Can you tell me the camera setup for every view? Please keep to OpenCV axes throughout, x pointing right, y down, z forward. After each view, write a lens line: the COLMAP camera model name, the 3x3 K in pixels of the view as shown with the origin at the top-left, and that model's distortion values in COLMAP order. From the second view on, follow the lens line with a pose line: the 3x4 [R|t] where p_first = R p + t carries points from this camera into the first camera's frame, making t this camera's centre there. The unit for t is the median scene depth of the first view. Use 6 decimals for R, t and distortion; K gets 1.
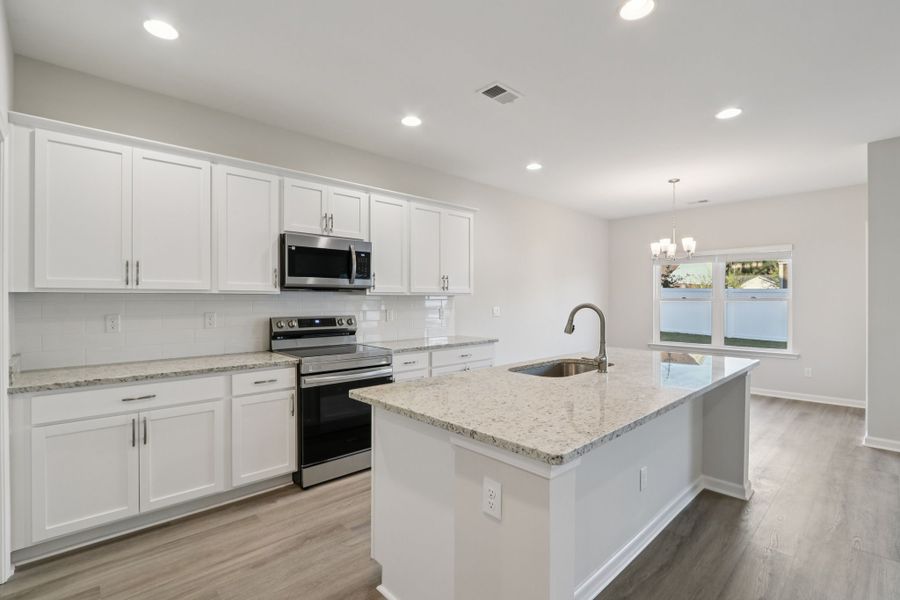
lens RADIAL K [[420.7, 0, 450.0], [0, 420.7, 297.5], [0, 0, 1]] dist [-0.014926, 0.002655]
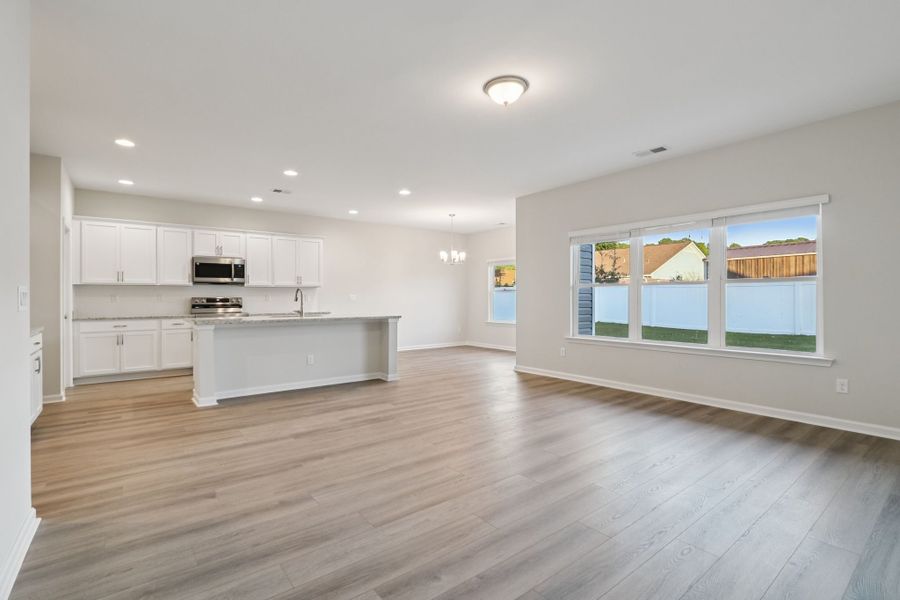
lens RADIAL K [[420.7, 0, 447.9], [0, 420.7, 294.6], [0, 0, 1]] dist [-0.014926, 0.002655]
pose [[0.995331, -0.004627, -0.096413, 1.064103], [0.004268, 0.999983, -0.003923, 0.049690], [0.096430, 0.003493, 0.995334, -0.954762]]
